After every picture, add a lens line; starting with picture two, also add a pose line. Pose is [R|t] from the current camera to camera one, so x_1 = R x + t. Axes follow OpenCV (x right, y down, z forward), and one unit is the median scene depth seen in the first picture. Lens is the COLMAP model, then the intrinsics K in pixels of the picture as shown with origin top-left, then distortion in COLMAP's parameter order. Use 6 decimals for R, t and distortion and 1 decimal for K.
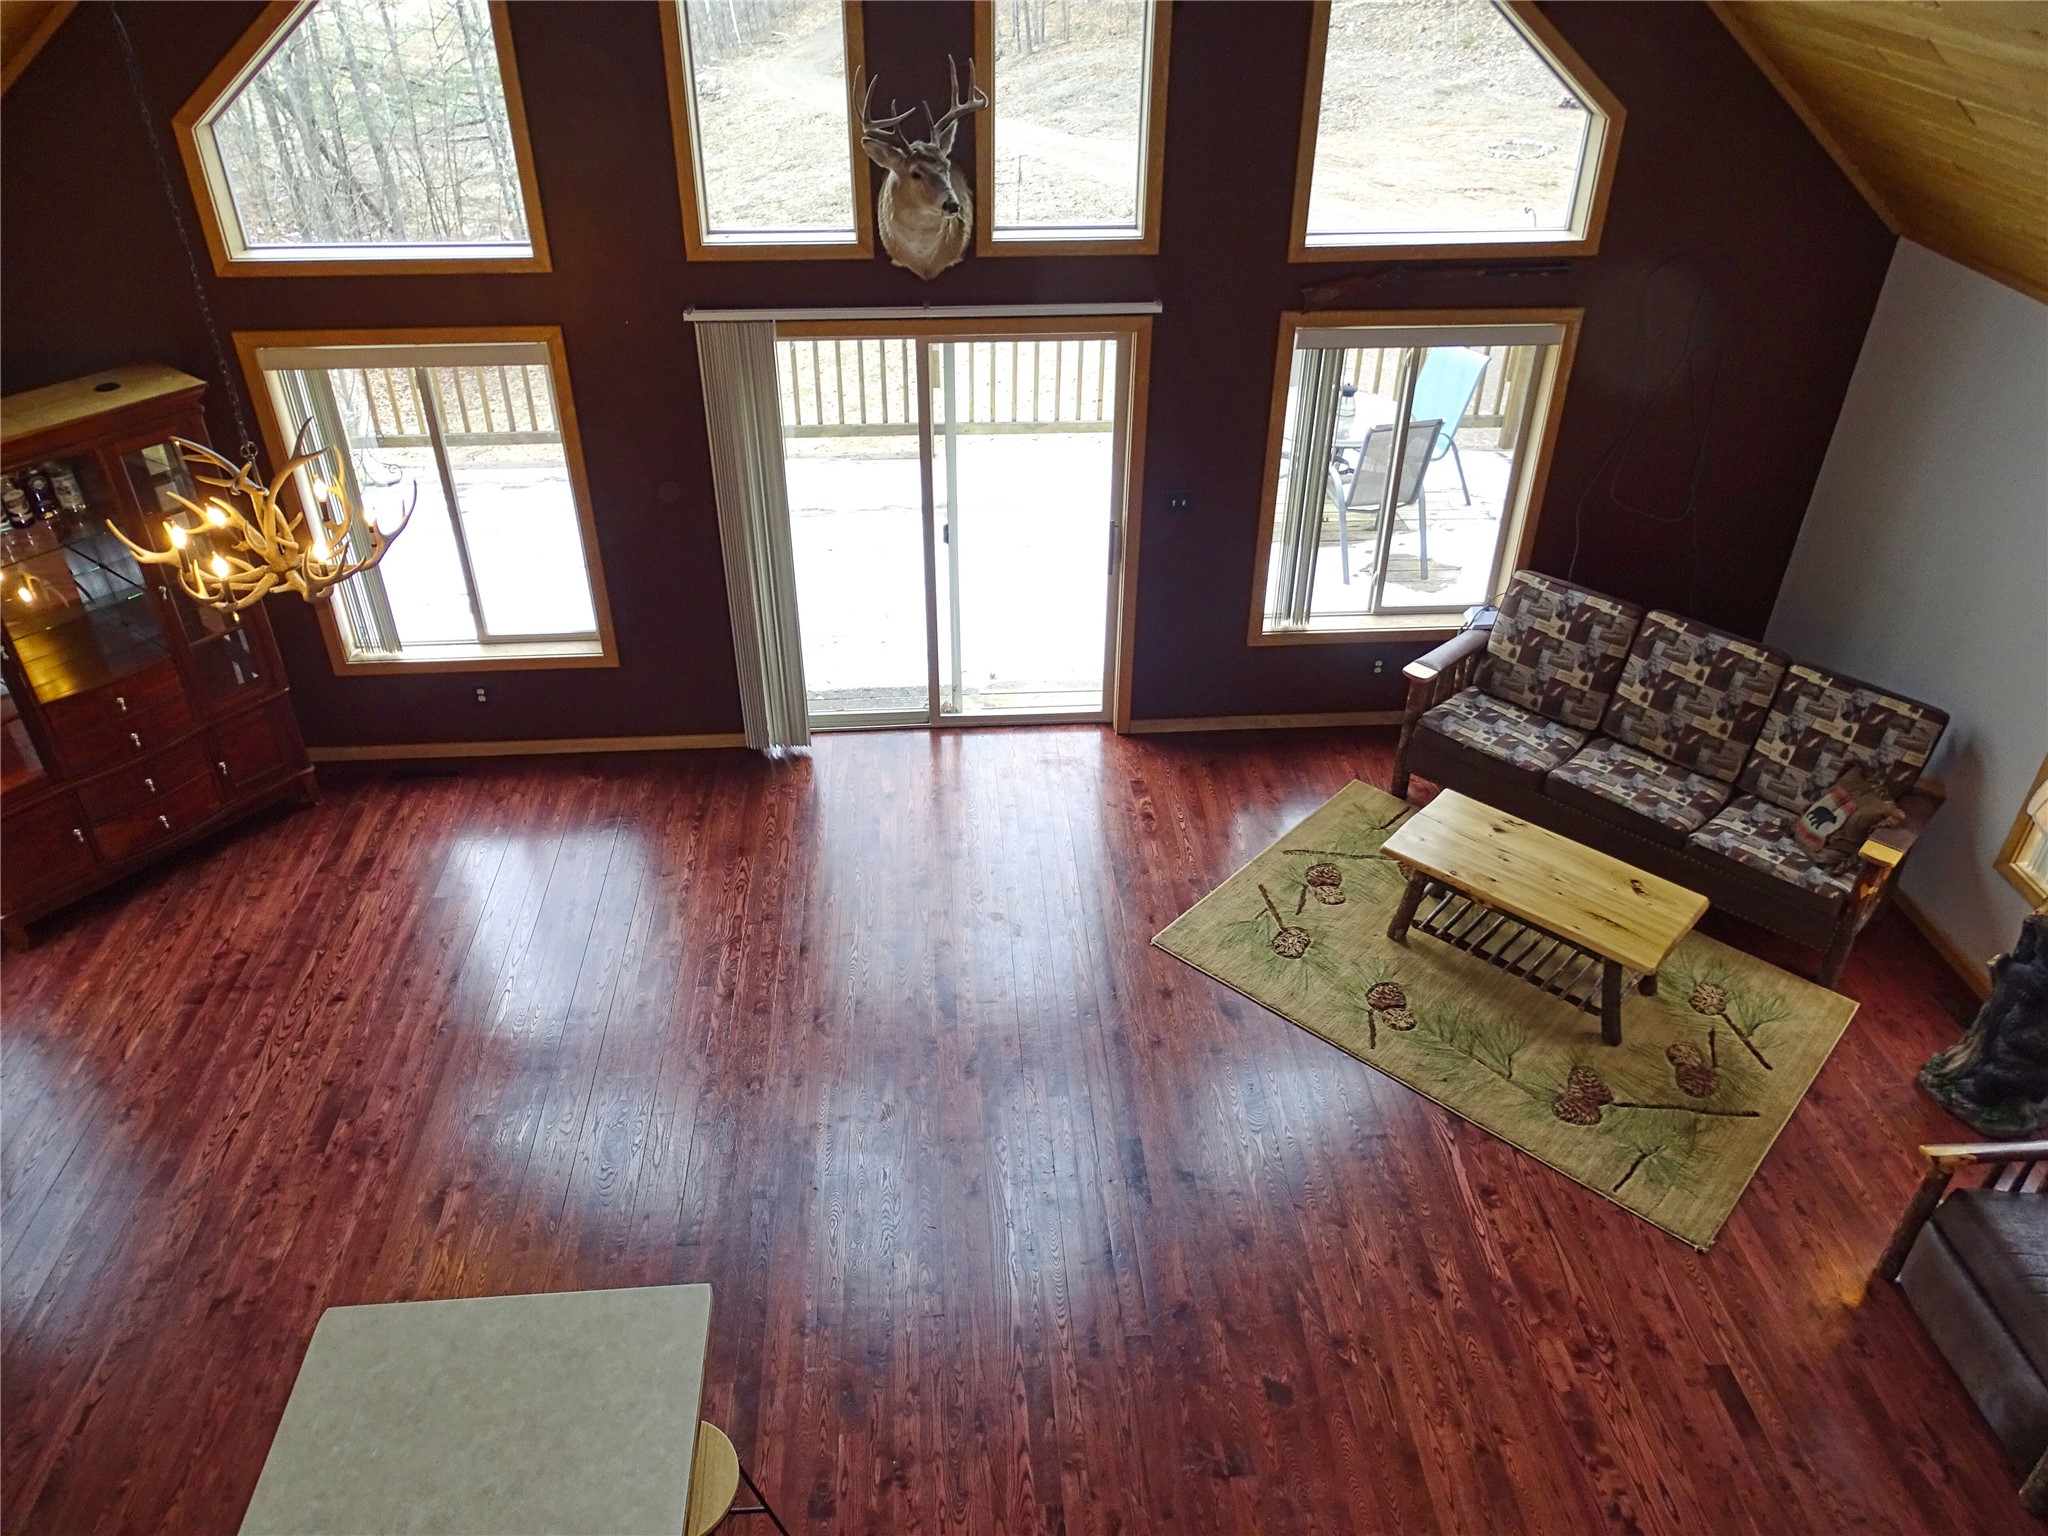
lens RADIAL K [[1475.2, 0, 1029.8], [0, 1475.2, 749.5], [0, 0, 1]] dist [0.023014, 0.003097]
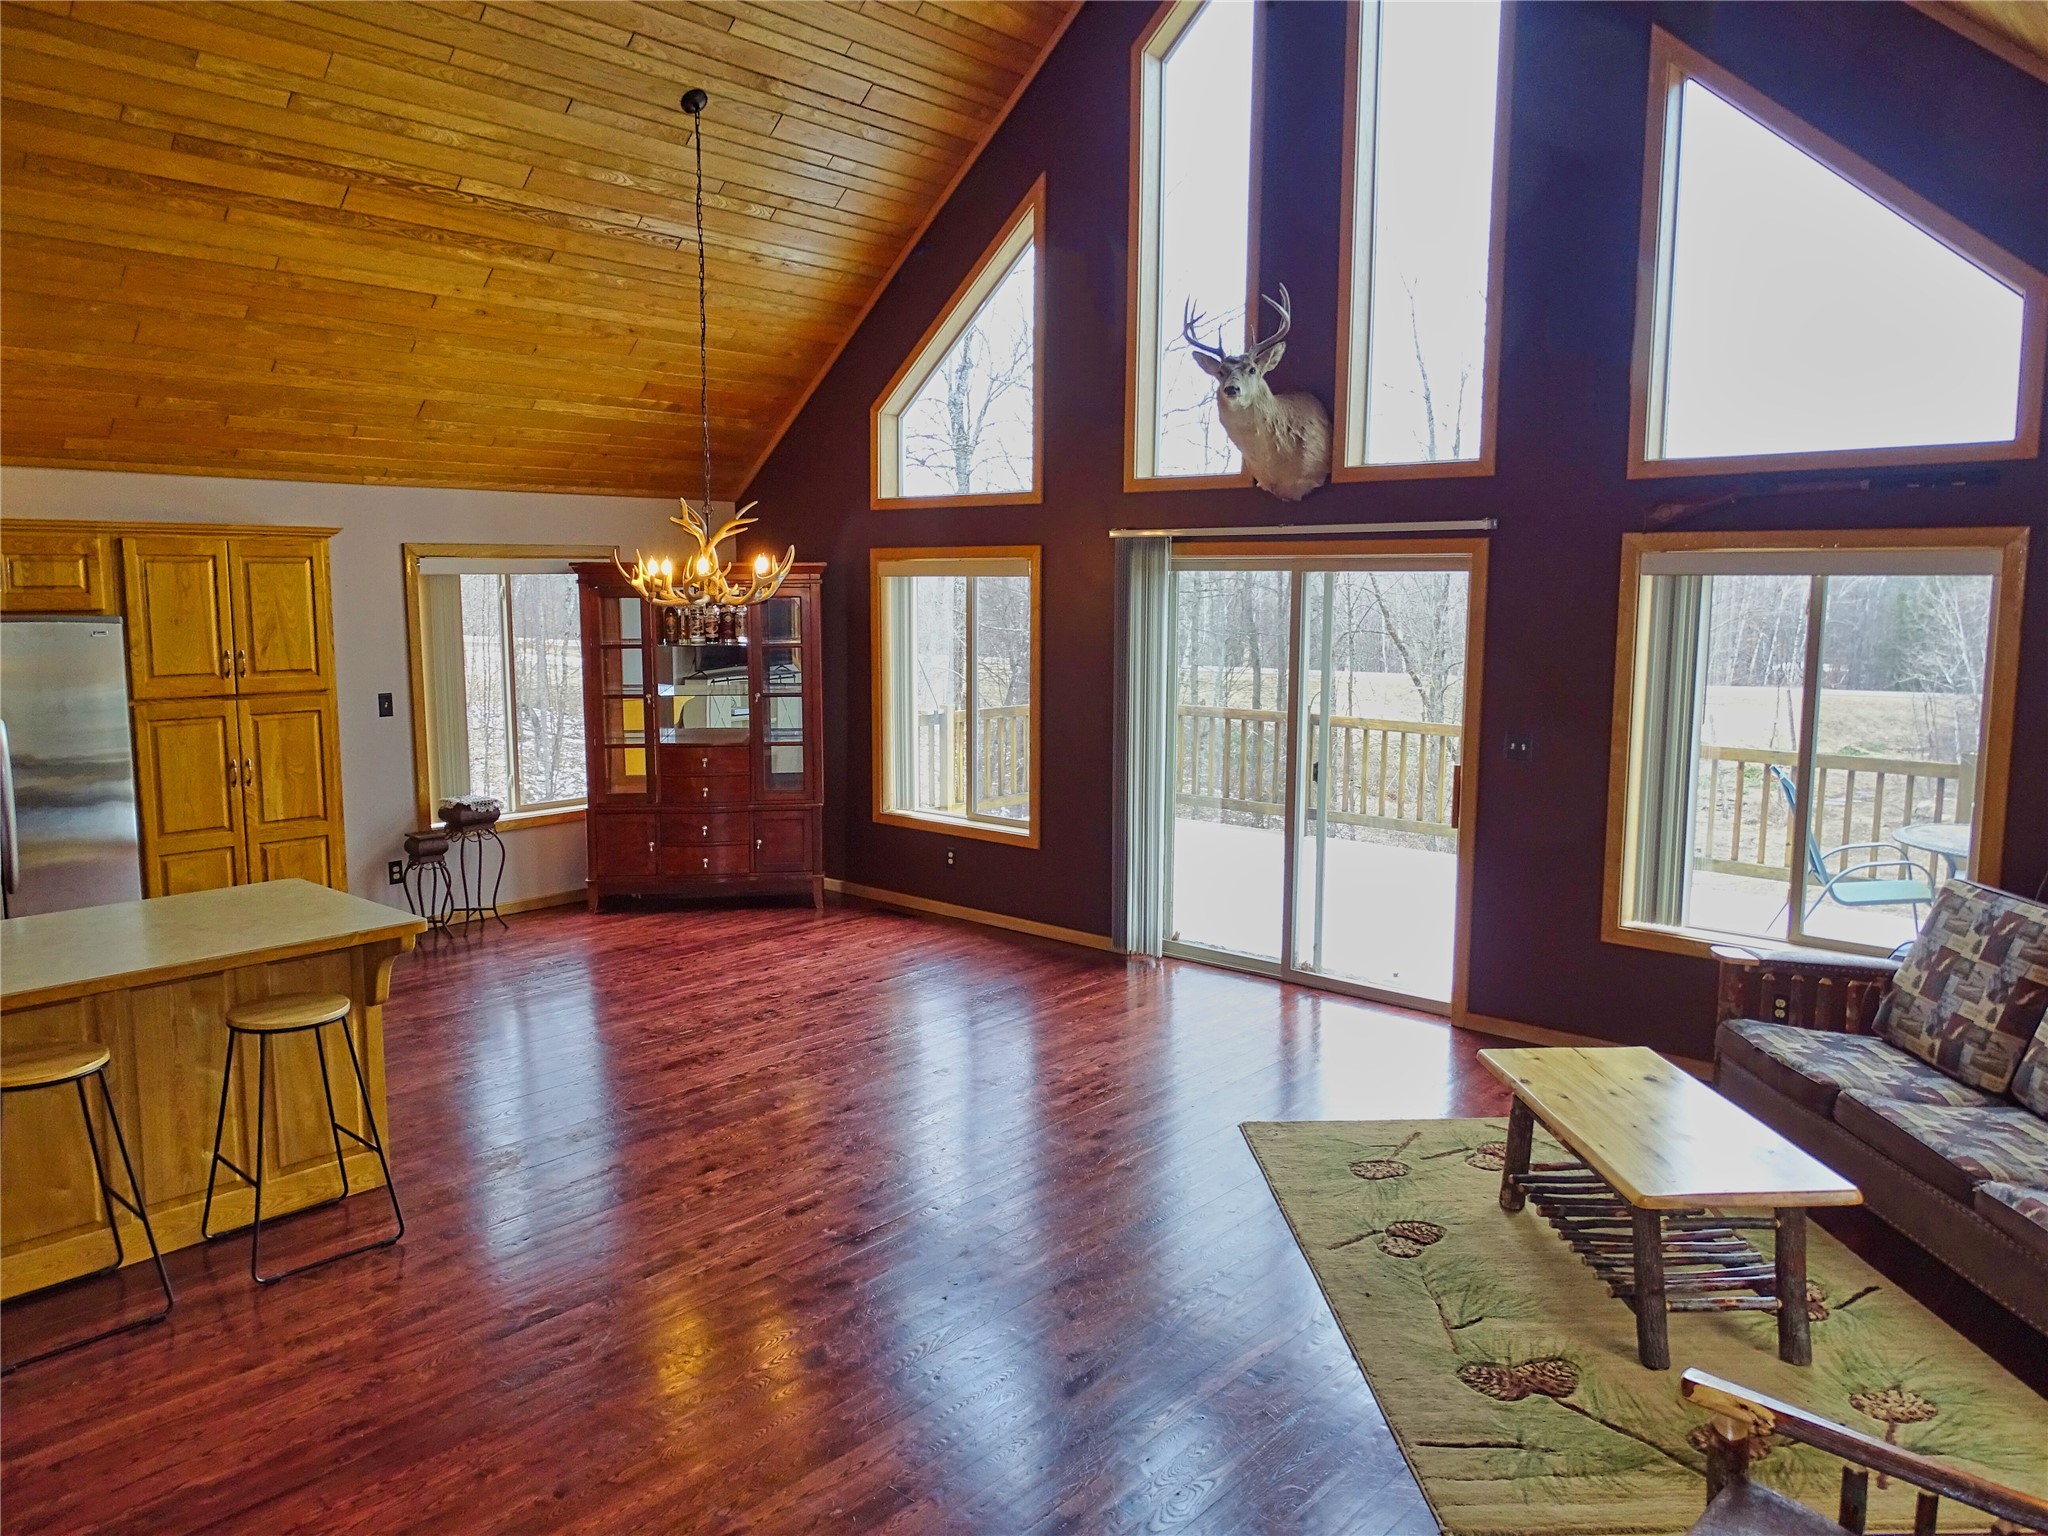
lens RADIAL K [[1475.2, 0, 1029.8], [0, 1475.2, 749.5], [0, 0, 1]] dist [0.023014, 0.003097]
pose [[0.697976, 0.080626, -0.711568, 0.583599], [-0.396707, 0.870778, -0.290463, 0.235687], [0.596199, 0.485020, 0.639767, 0.262475]]
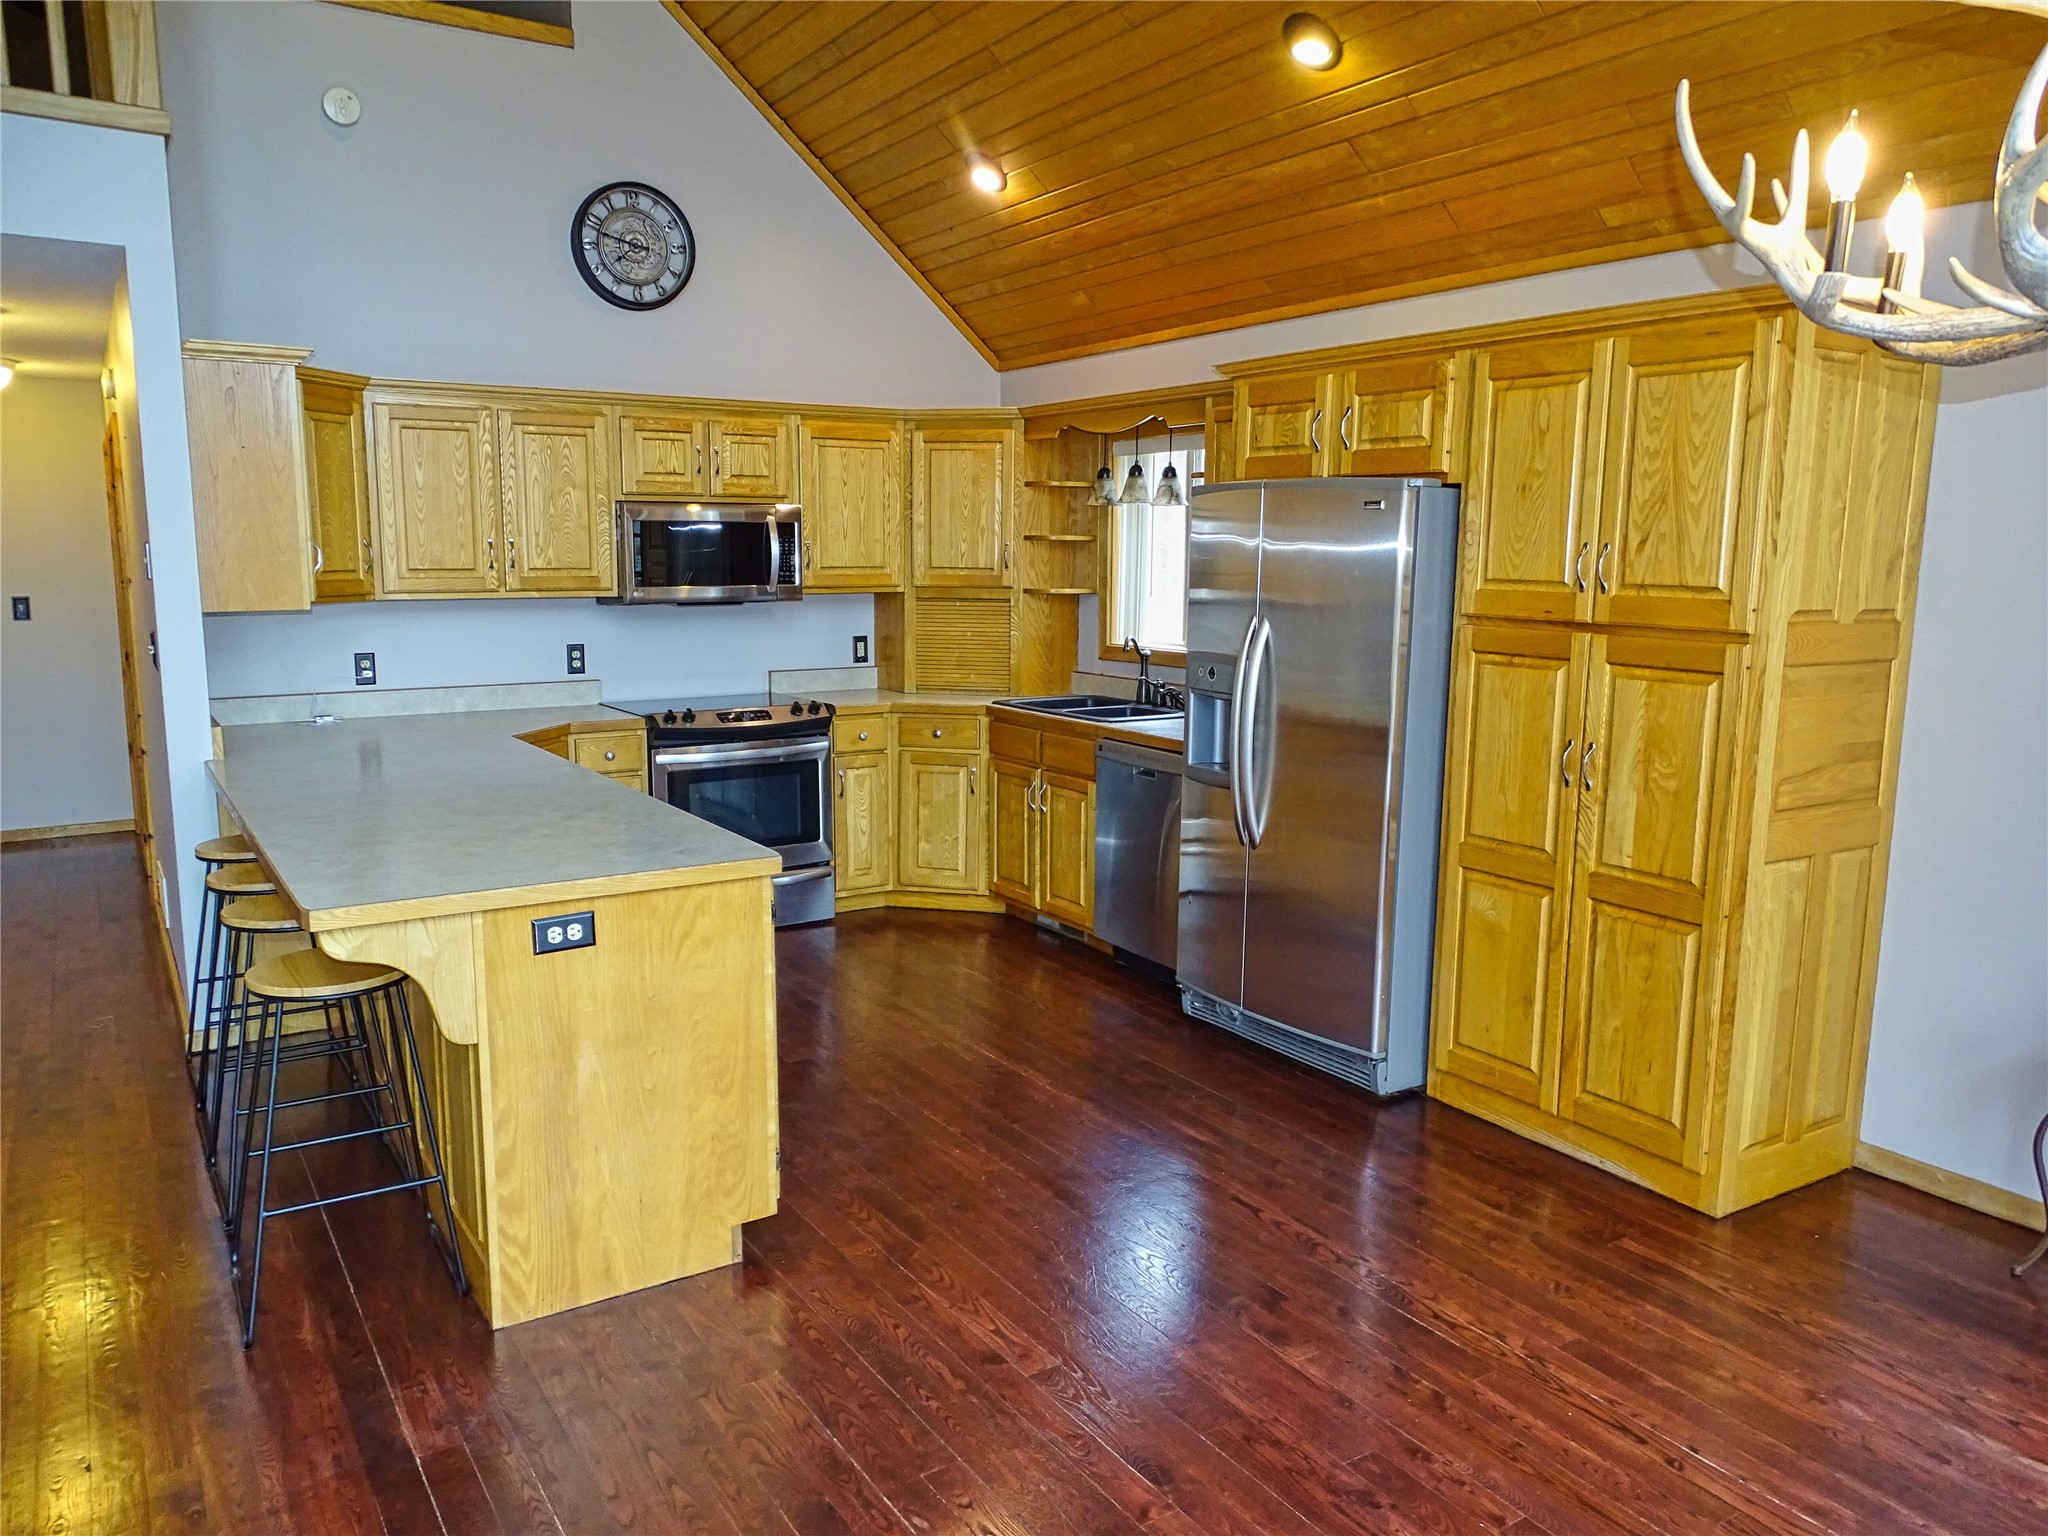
lens RADIAL K [[1500.6, 0, 974.0], [0, 1500.6, 758.1], [0, 0, 1]] dist [0.014851, 0.002303]
pose [[-0.874533, 0.056446, -0.481670, -0.086774], [-0.282110, 0.748656, 0.599941, -0.139473], [0.394469, 0.660552, -0.638800, 0.919827]]
